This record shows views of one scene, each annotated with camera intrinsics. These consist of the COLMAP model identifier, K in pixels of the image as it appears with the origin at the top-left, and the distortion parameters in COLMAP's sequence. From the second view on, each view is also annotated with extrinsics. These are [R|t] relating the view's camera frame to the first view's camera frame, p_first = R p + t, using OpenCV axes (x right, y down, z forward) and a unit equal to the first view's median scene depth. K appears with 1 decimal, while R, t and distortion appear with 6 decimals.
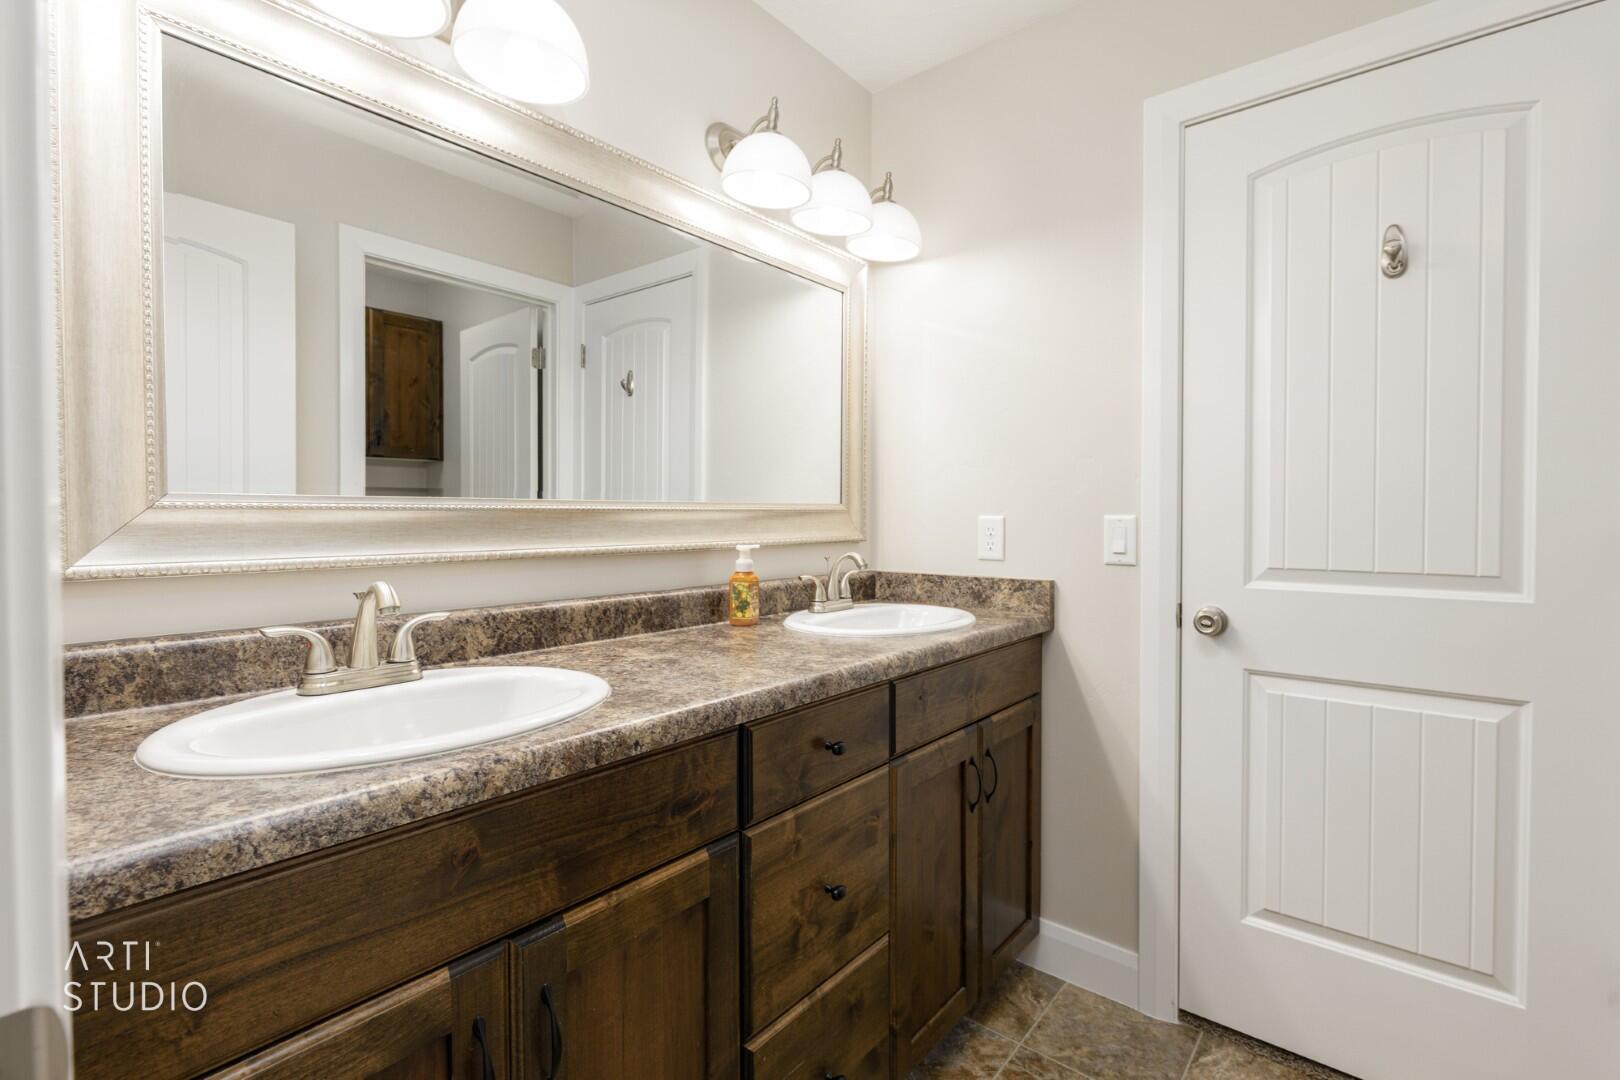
lens RADIAL K [[735.1, 0, 807.4], [0, 735.1, 531.0], [0, 0, 1]] dist [-0.019548, -0.000192]
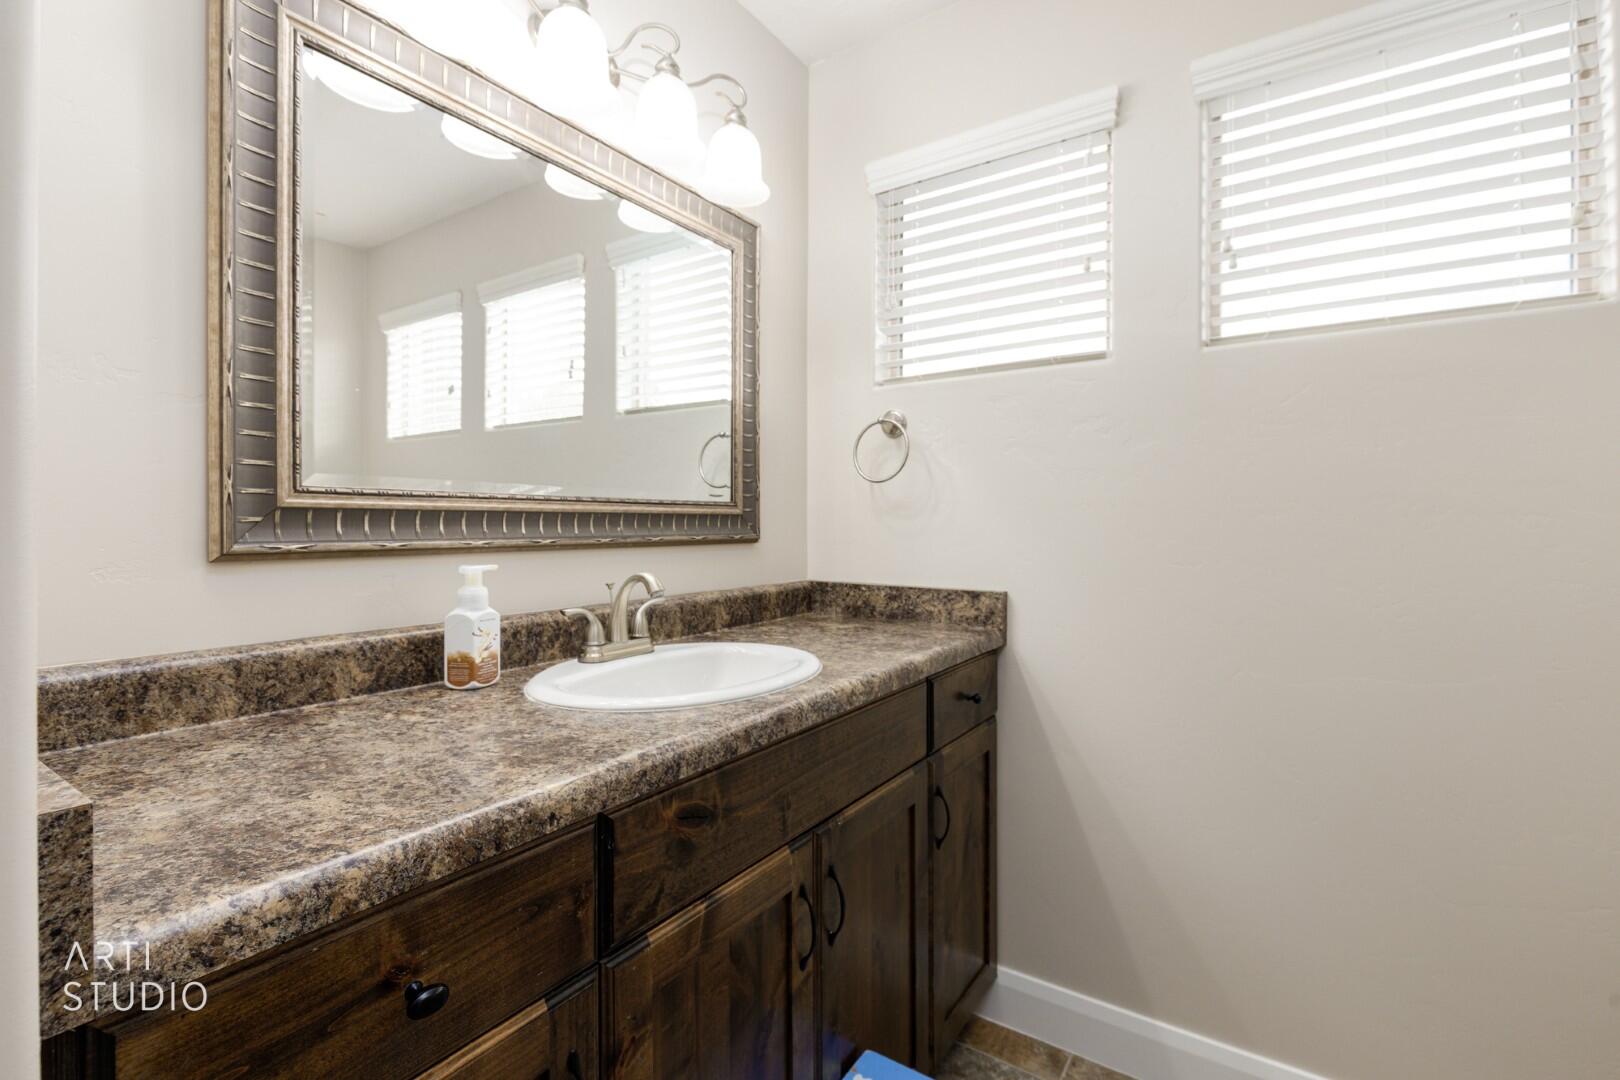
lens RADIAL K [[735.1, 0, 814.7], [0, 735.1, 540.1], [0, 0, 1]] dist [-0.019548, -0.000192]
pose [[0.993742, -0.004423, 0.111610, -0.041663], [0.004128, 0.999987, 0.002877, 0.000210], [-0.111621, -0.002398, 0.993748, 0.198373]]
